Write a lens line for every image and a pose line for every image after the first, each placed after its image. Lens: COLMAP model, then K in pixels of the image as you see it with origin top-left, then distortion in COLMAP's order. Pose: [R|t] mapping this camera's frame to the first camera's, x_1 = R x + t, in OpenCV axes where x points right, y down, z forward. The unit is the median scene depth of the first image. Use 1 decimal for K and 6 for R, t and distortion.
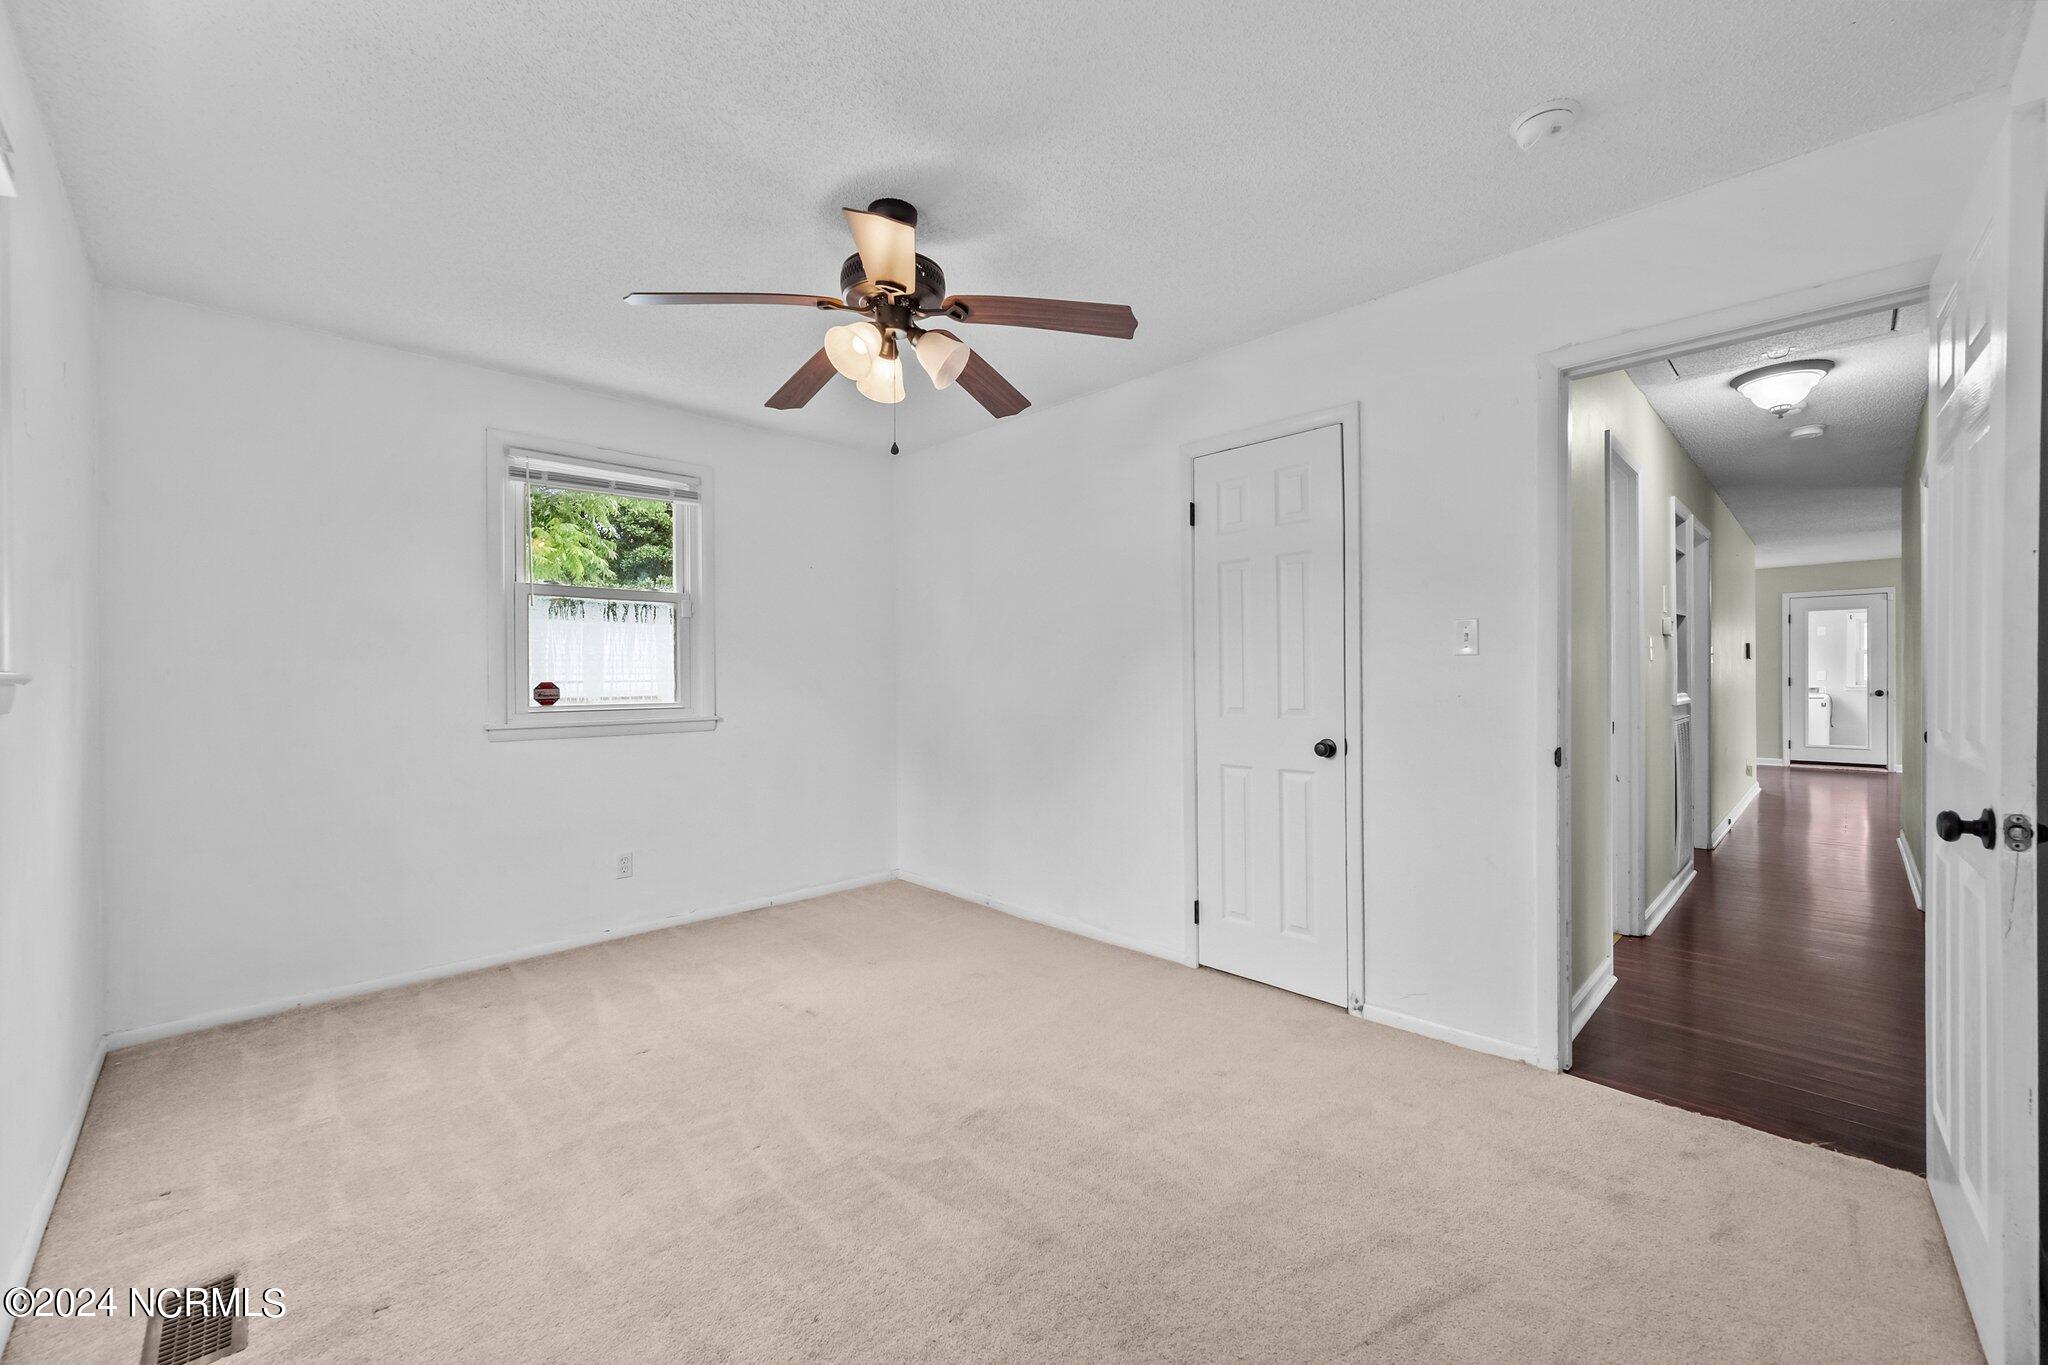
lens RADIAL K [[809.5, 0, 1033.4], [0, 809.5, 681.0], [0, 0, 1]] dist [-0.001129, -0.000148]
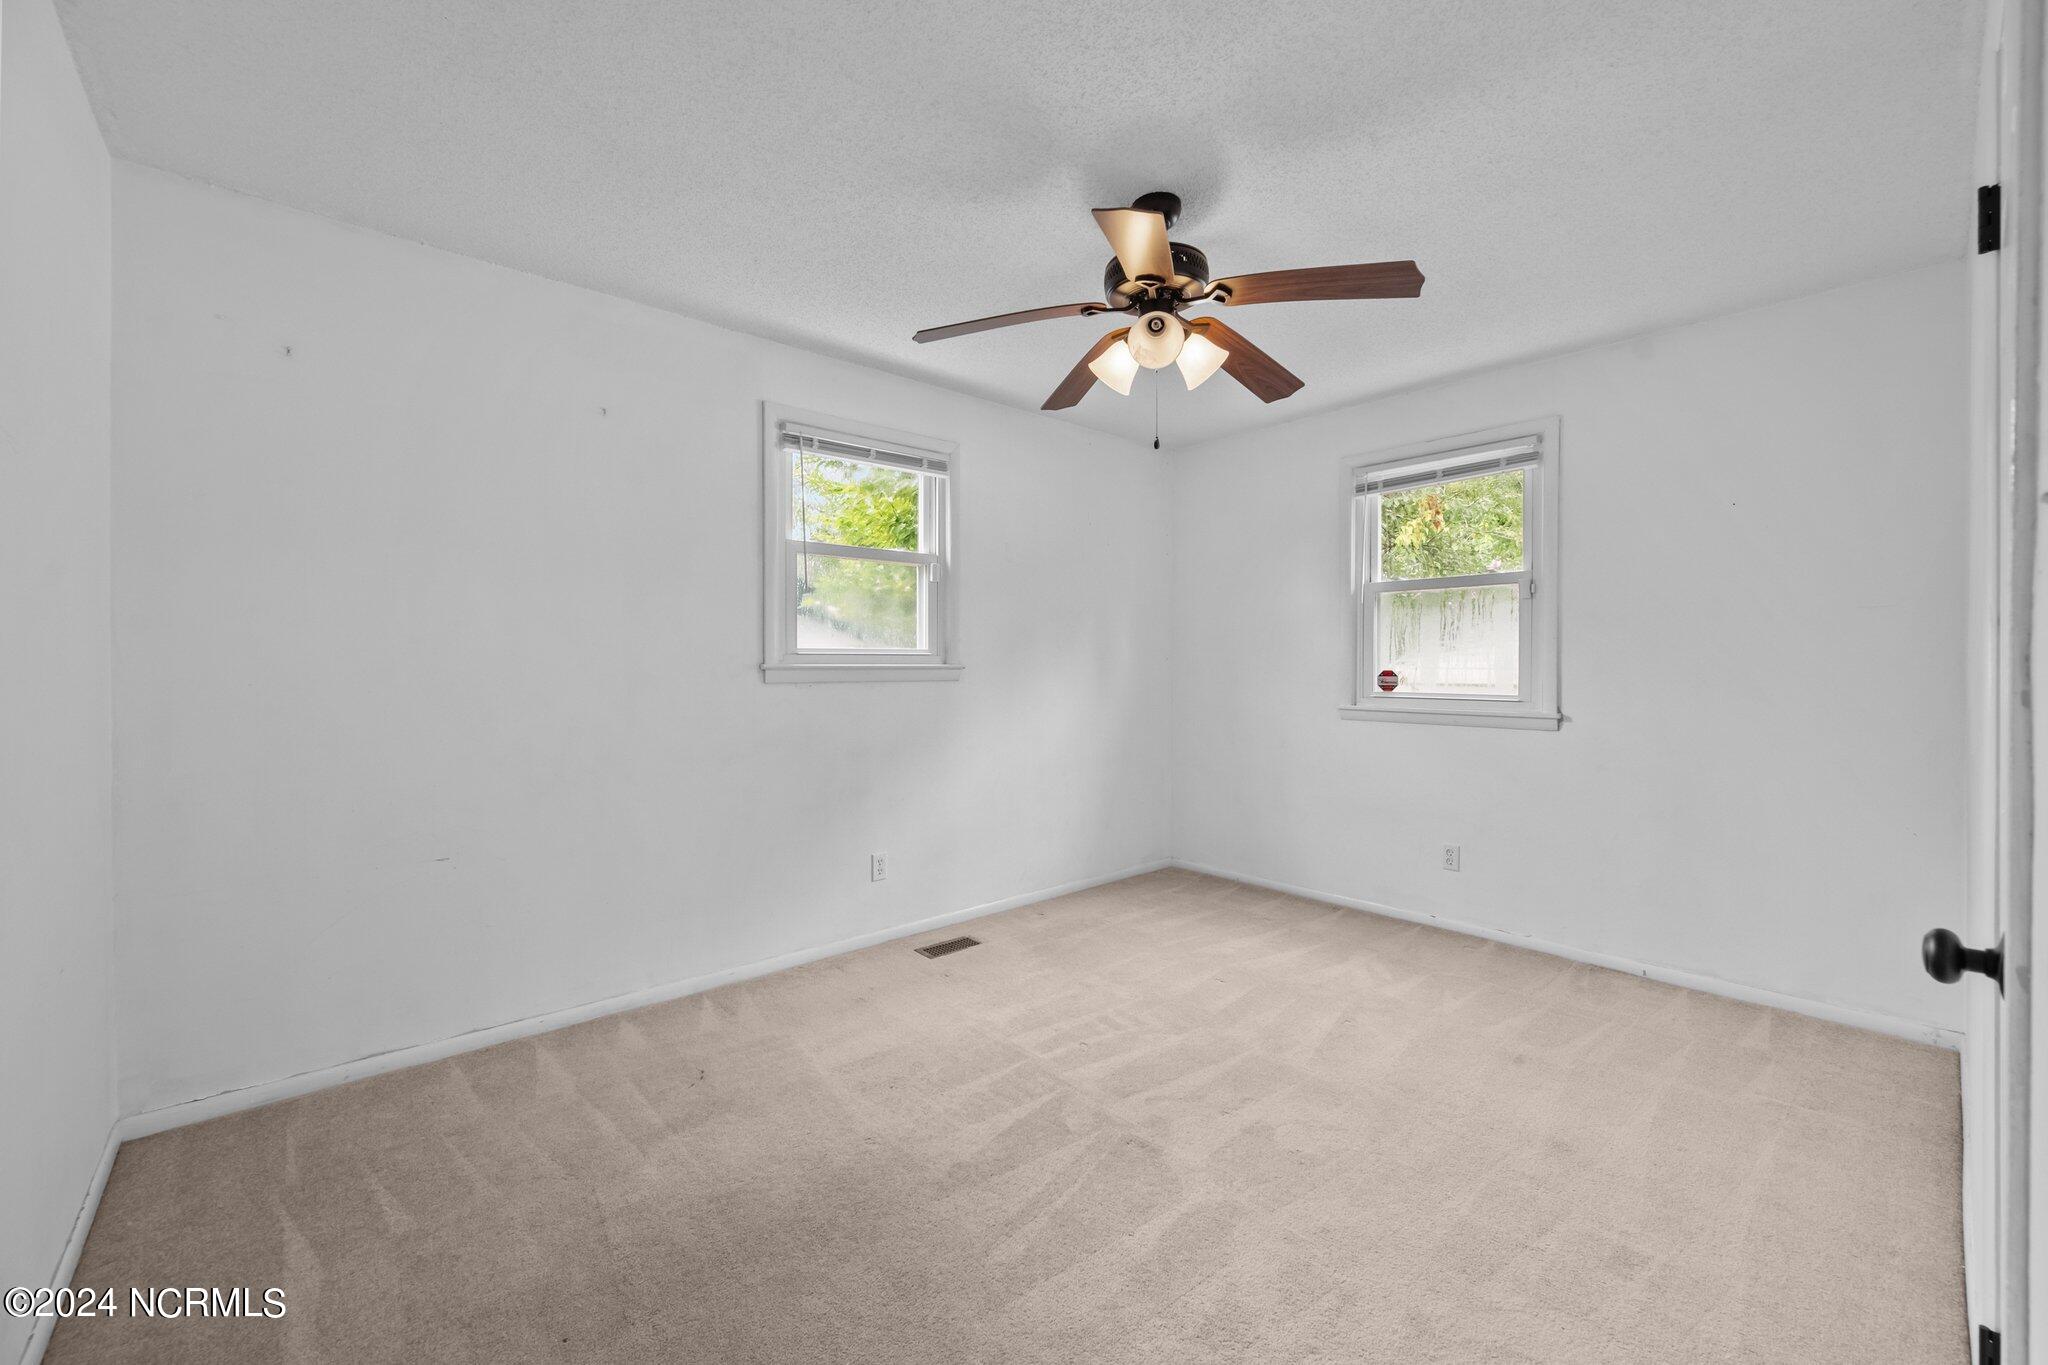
lens RADIAL K [[817.4, 0, 1028.8], [0, 817.4, 664.4], [0, 0, 1]] dist [-0.000416, 0.000034]
pose [[-0.054381, 0.004458, -0.998510, 0.555190], [-0.006198, 0.999969, 0.004802, -0.009140], [0.998501, 0.006450, -0.054352, 0.589142]]
